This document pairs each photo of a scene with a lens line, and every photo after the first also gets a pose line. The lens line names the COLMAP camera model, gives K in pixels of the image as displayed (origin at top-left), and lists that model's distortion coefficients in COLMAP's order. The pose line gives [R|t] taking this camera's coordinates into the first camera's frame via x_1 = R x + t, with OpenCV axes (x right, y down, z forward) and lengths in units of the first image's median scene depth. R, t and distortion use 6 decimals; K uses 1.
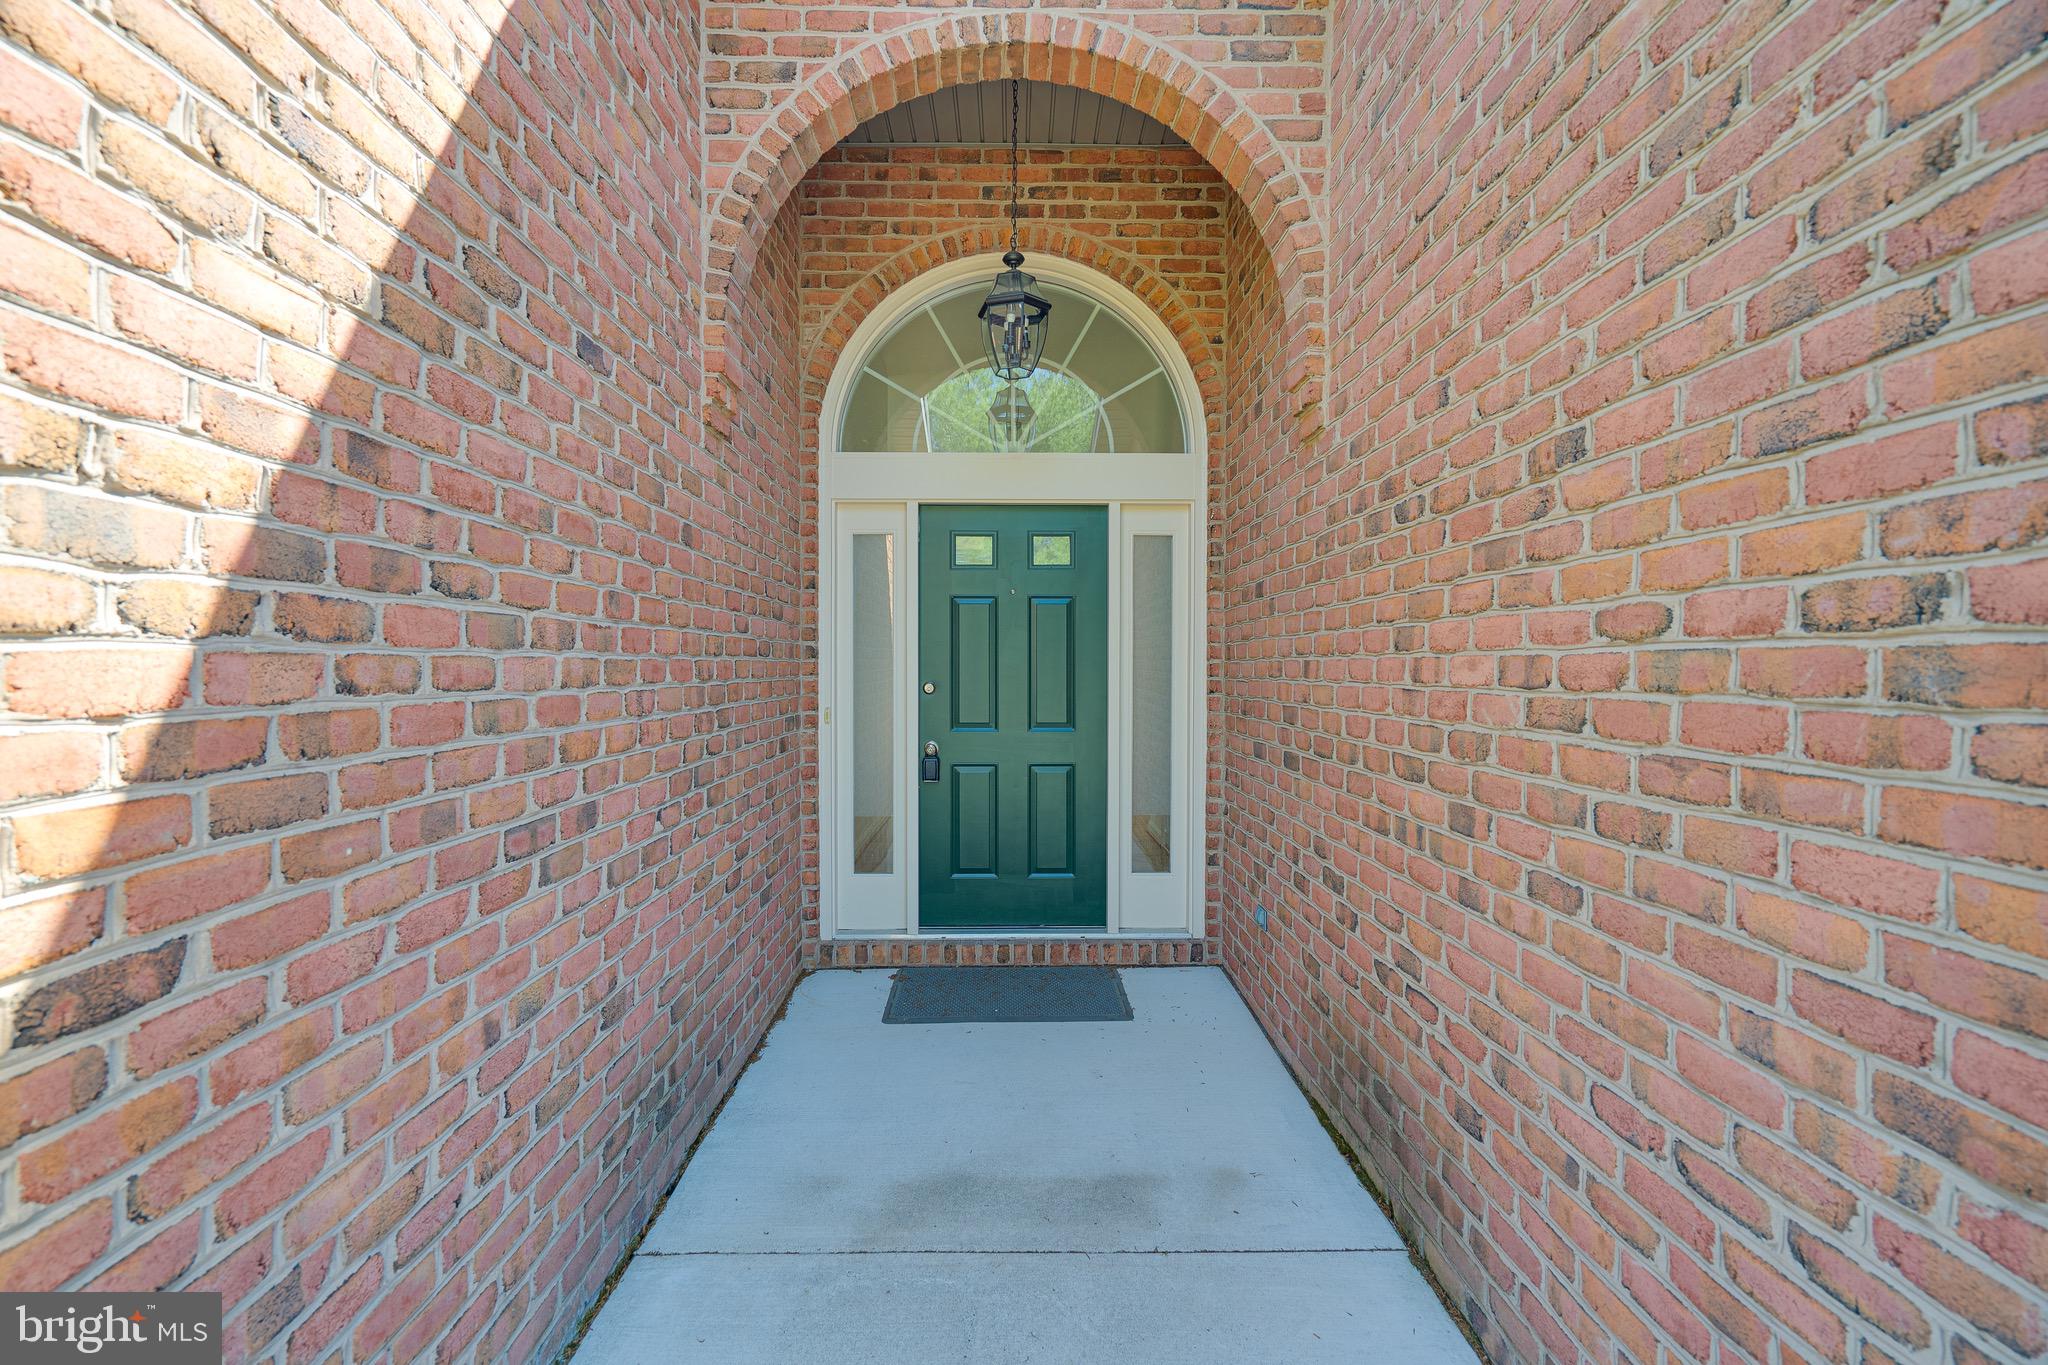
lens RADIAL K [[935.6, 0, 1024.7], [0, 935.6, 677.0], [0, 0, 1]] dist [-0.003219, 0.000502]
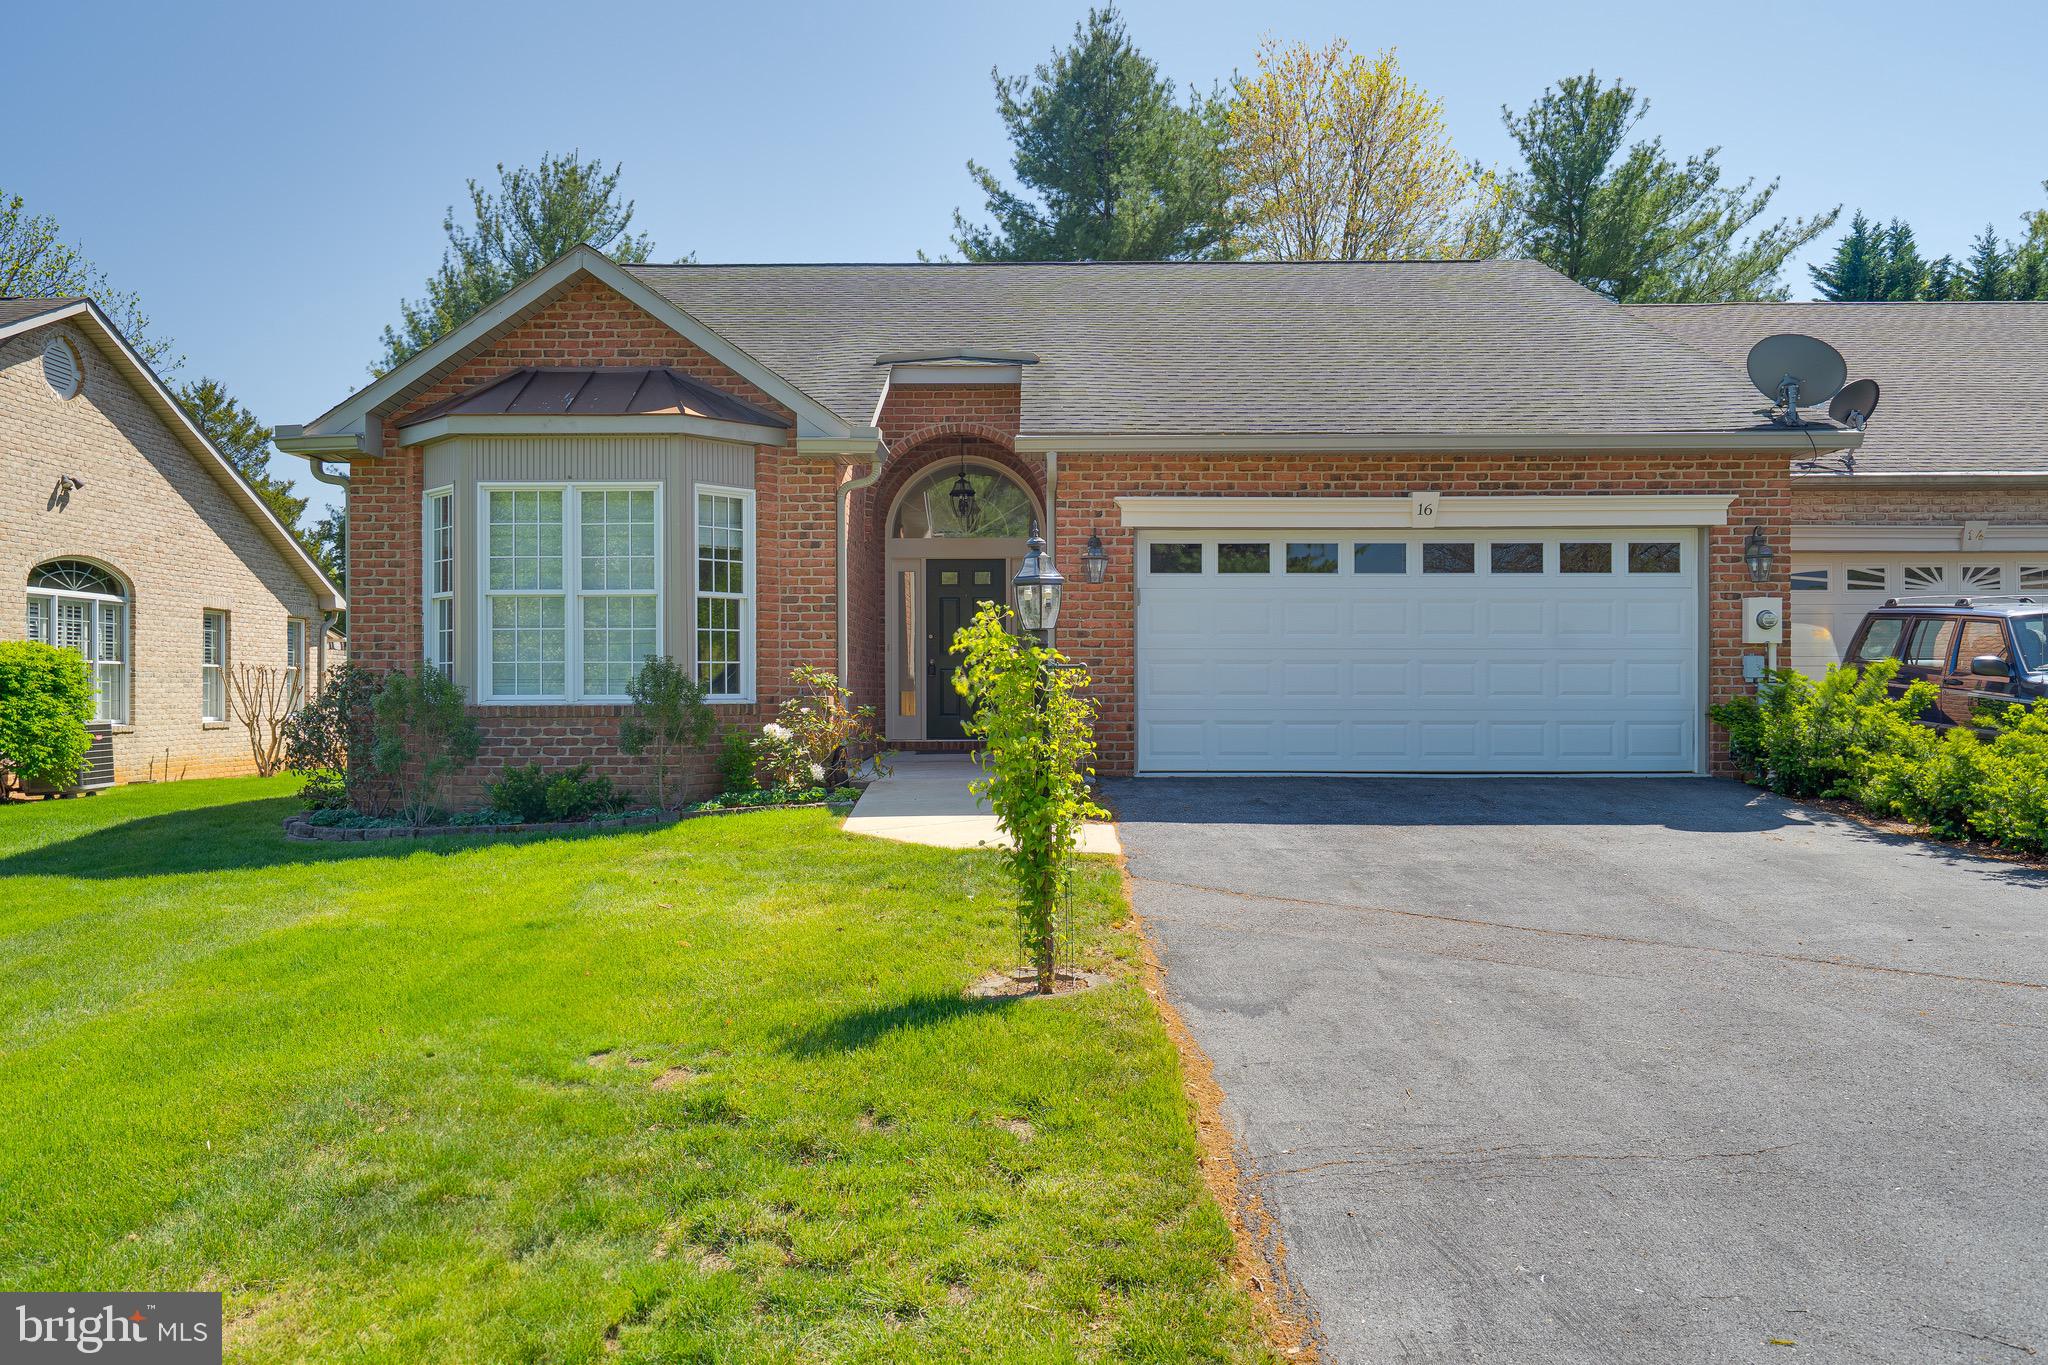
lens RADIAL K [[1496.3, 0, 1020.8], [0, 1496.3, 679.0], [0, 0, 1]] dist [0.011633, -0.009679]
pose [[0.999479, -0.004507, -0.031952, 0.256093], [0.003710, 0.999682, -0.024940, 0.223901], [0.032054, 0.024809, 0.999178, -2.883193]]
